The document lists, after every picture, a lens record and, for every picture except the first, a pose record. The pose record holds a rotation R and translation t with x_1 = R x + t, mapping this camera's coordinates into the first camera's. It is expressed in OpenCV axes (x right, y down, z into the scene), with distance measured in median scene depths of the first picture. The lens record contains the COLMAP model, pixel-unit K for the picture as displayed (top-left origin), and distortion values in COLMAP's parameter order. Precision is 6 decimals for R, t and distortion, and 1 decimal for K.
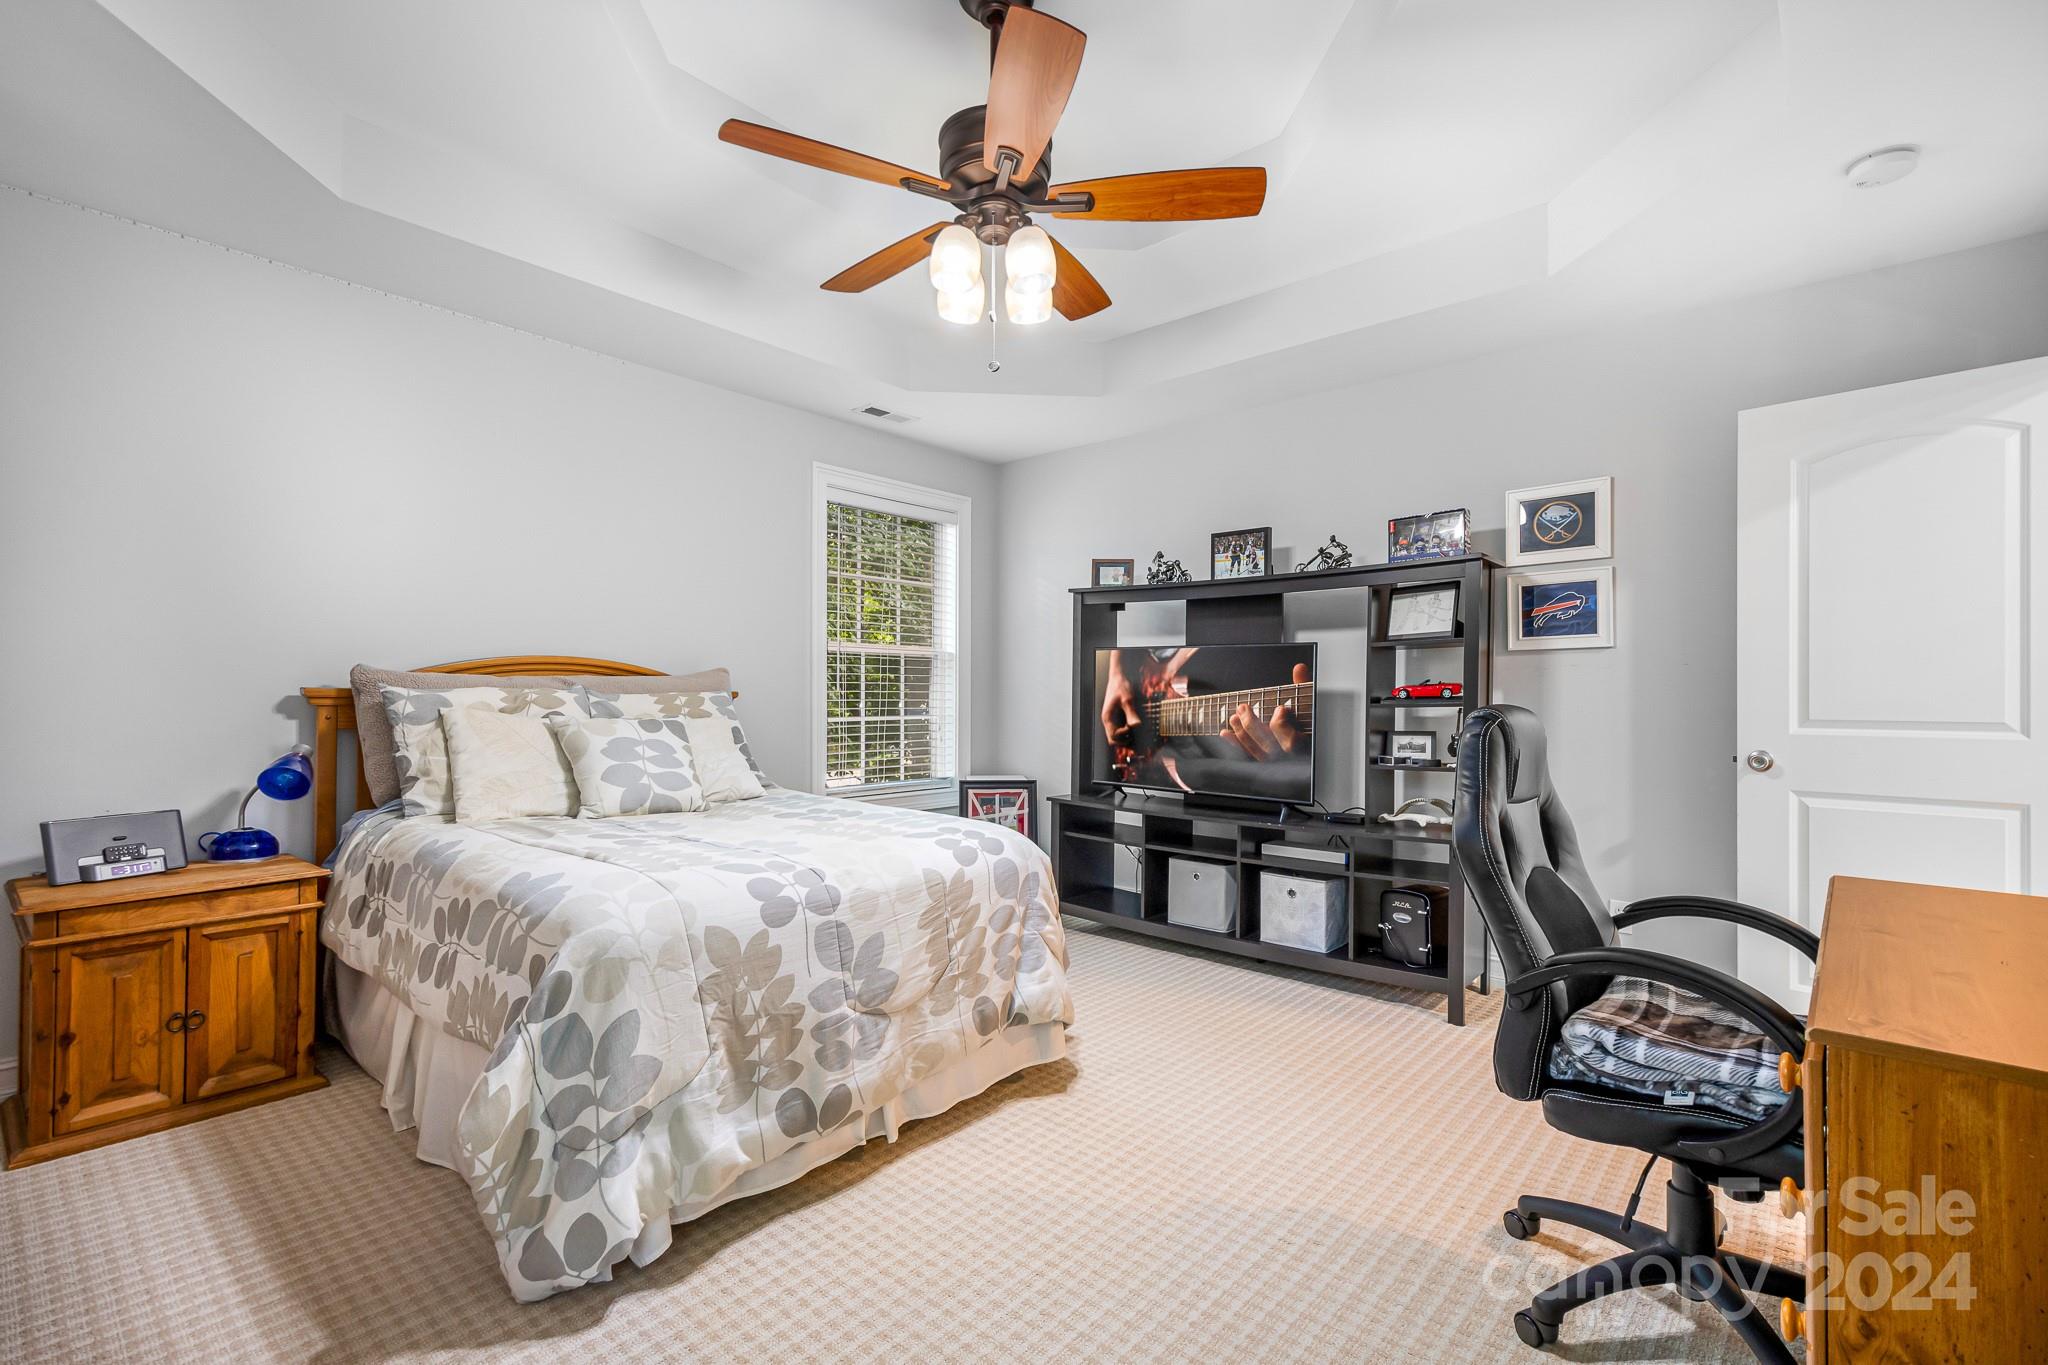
lens RADIAL K [[901.4, 0, 1024.0], [0, 901.4, 690.4], [0, 0, 1]] dist [0.003743, 0.000037]
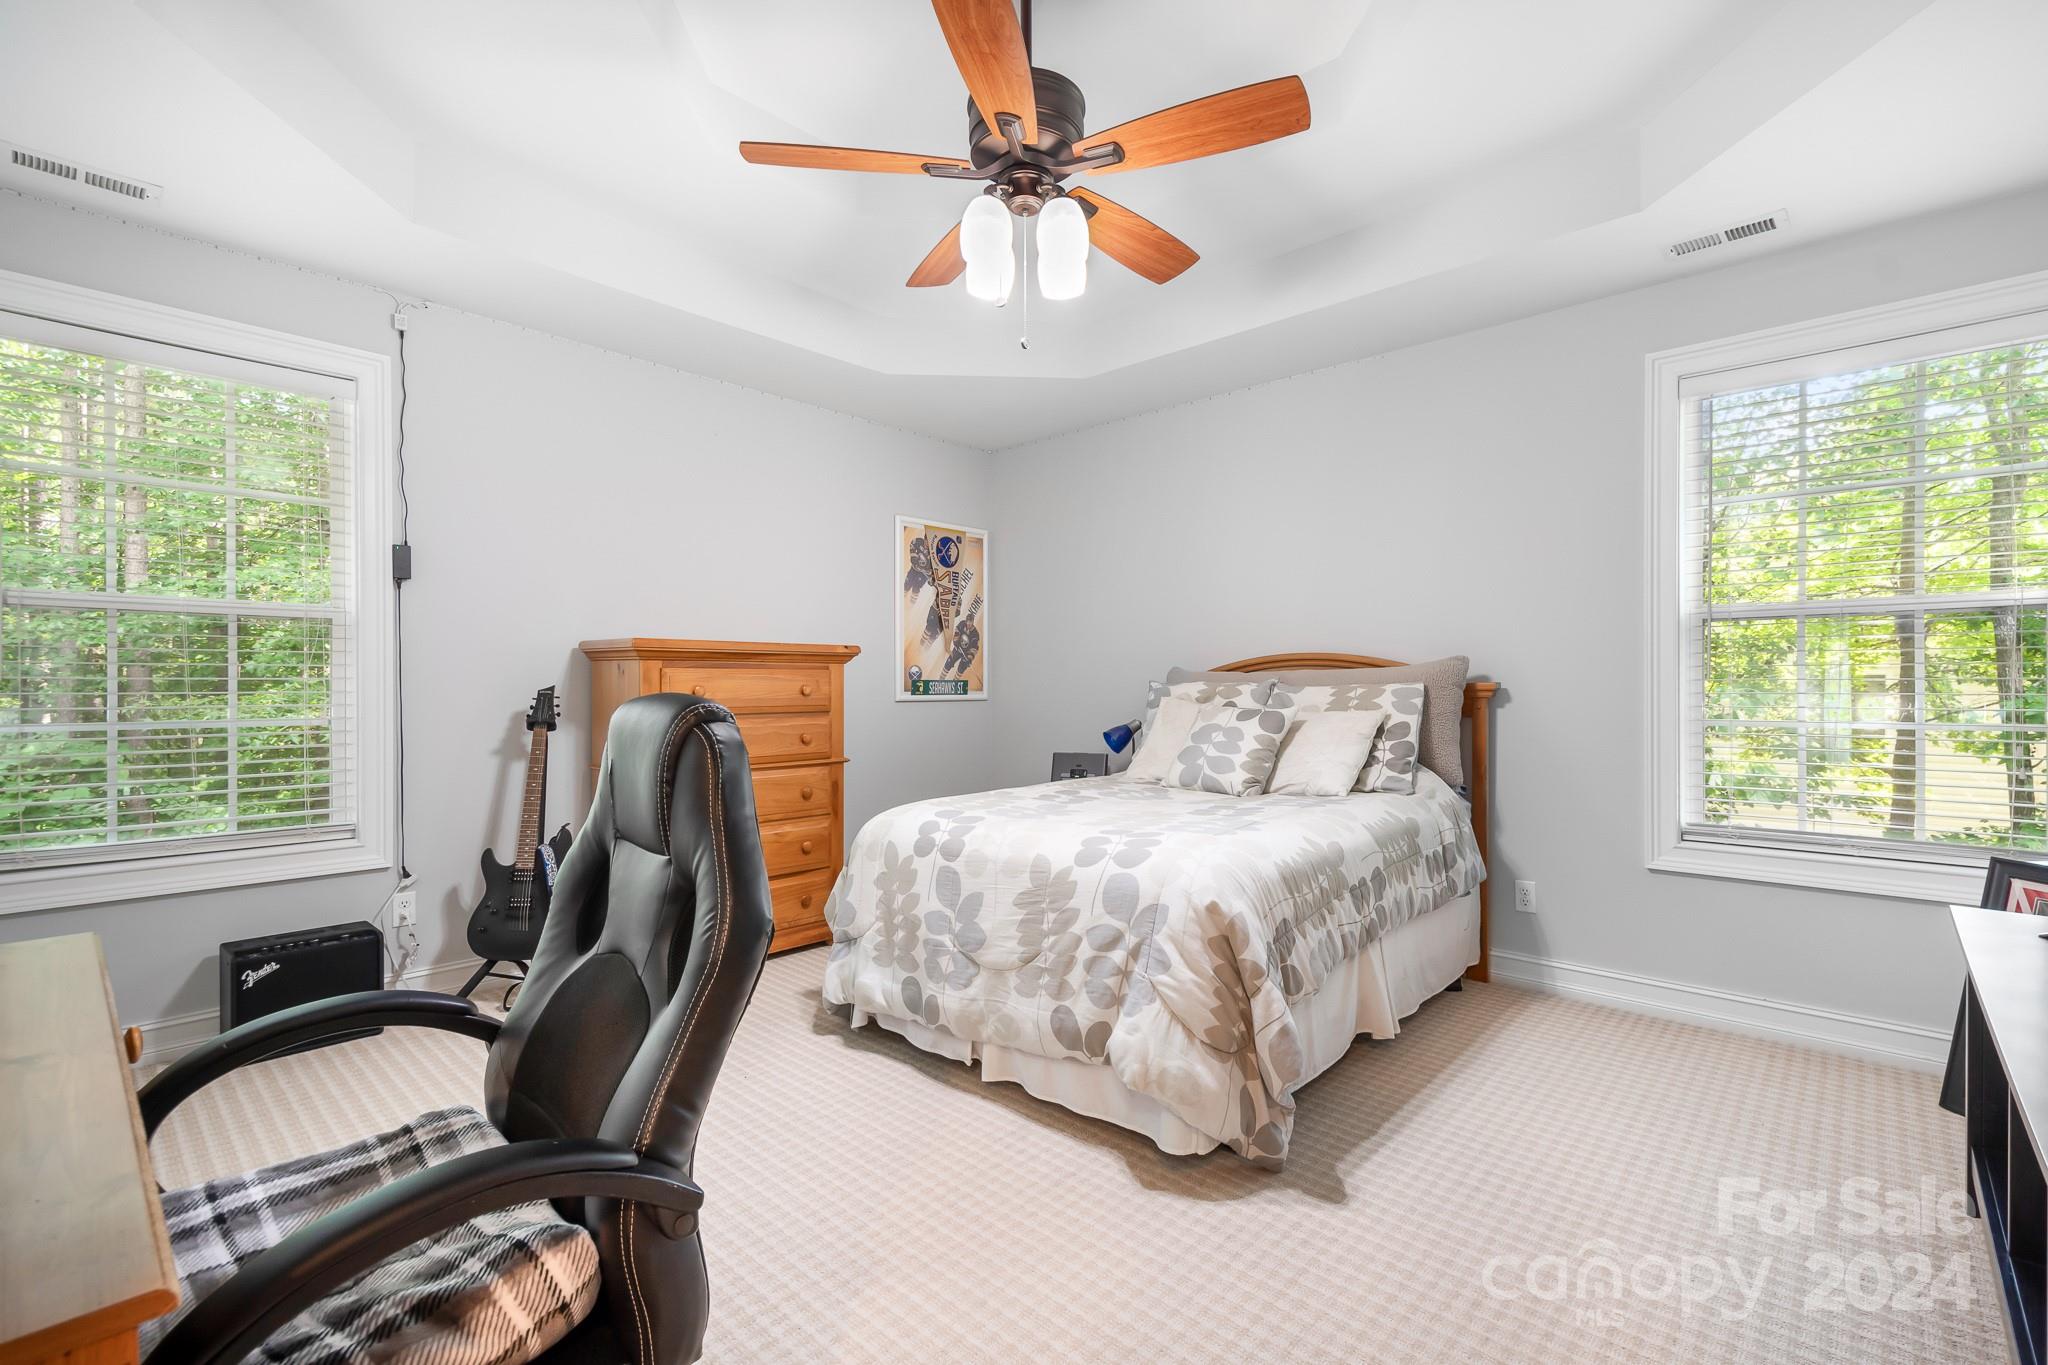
lens RADIAL K [[901.4, 0, 1024.0], [0, 901.4, 685.0], [0, 0, 1]] dist [0.003743, 0.000037]
pose [[-0.015426, -0.007110, -0.999856, 0.989552], [0.007476, 0.999946, -0.007226, 0.012757], [0.999853, -0.007586, -0.015372, 1.074045]]
